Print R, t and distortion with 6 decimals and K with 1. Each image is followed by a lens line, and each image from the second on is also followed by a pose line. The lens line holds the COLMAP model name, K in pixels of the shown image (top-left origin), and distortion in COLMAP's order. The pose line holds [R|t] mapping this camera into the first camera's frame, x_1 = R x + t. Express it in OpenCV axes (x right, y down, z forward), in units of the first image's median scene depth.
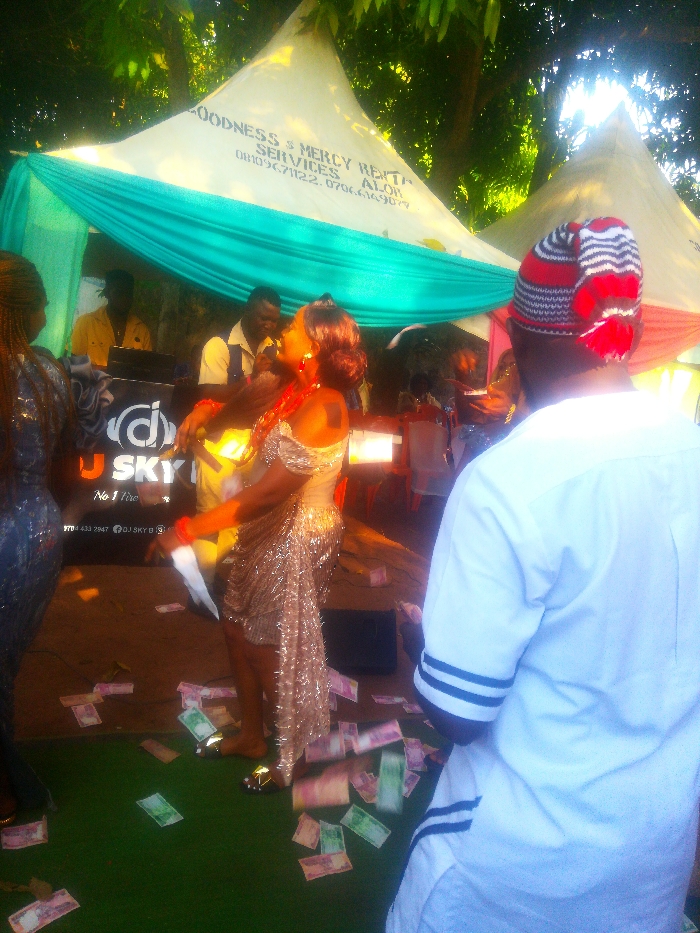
lens RADIAL K [[704.5, 0, 350.0], [0, 704.5, 466.5], [0, 0, 1]] dist [0.068758, -0.105055]
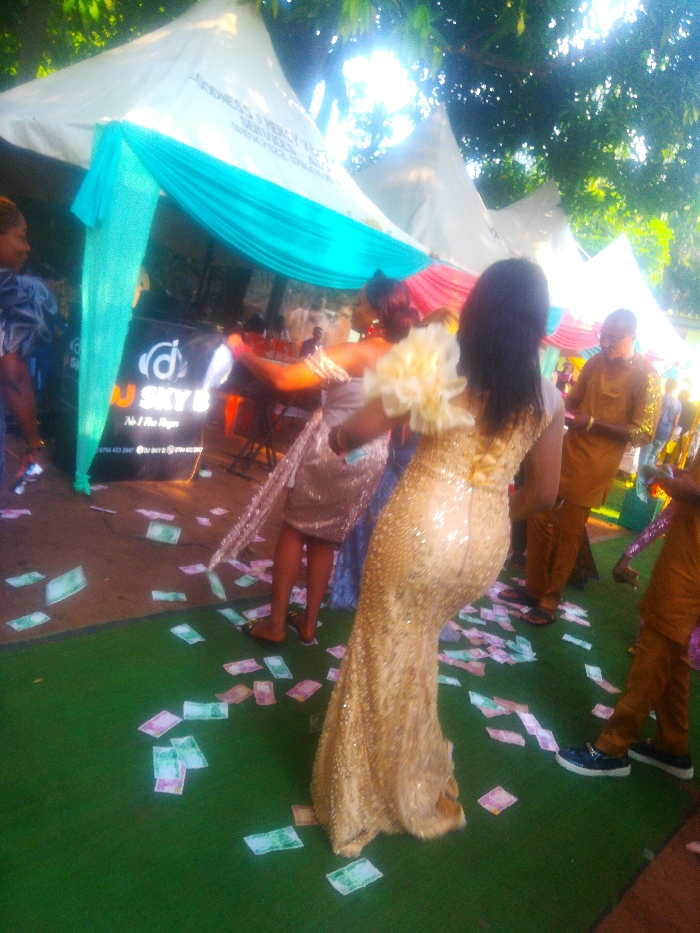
lens RADIAL K [[710.5, 0, 349.4], [0, 710.5, 455.2], [0, 0, 1]] dist [0.076335, -0.084230]
pose [[0.899049, -0.022448, 0.437272, -0.533824], [-0.022902, 0.994907, 0.098162, -0.025765], [-0.437249, -0.098267, 0.893956, -0.191426]]
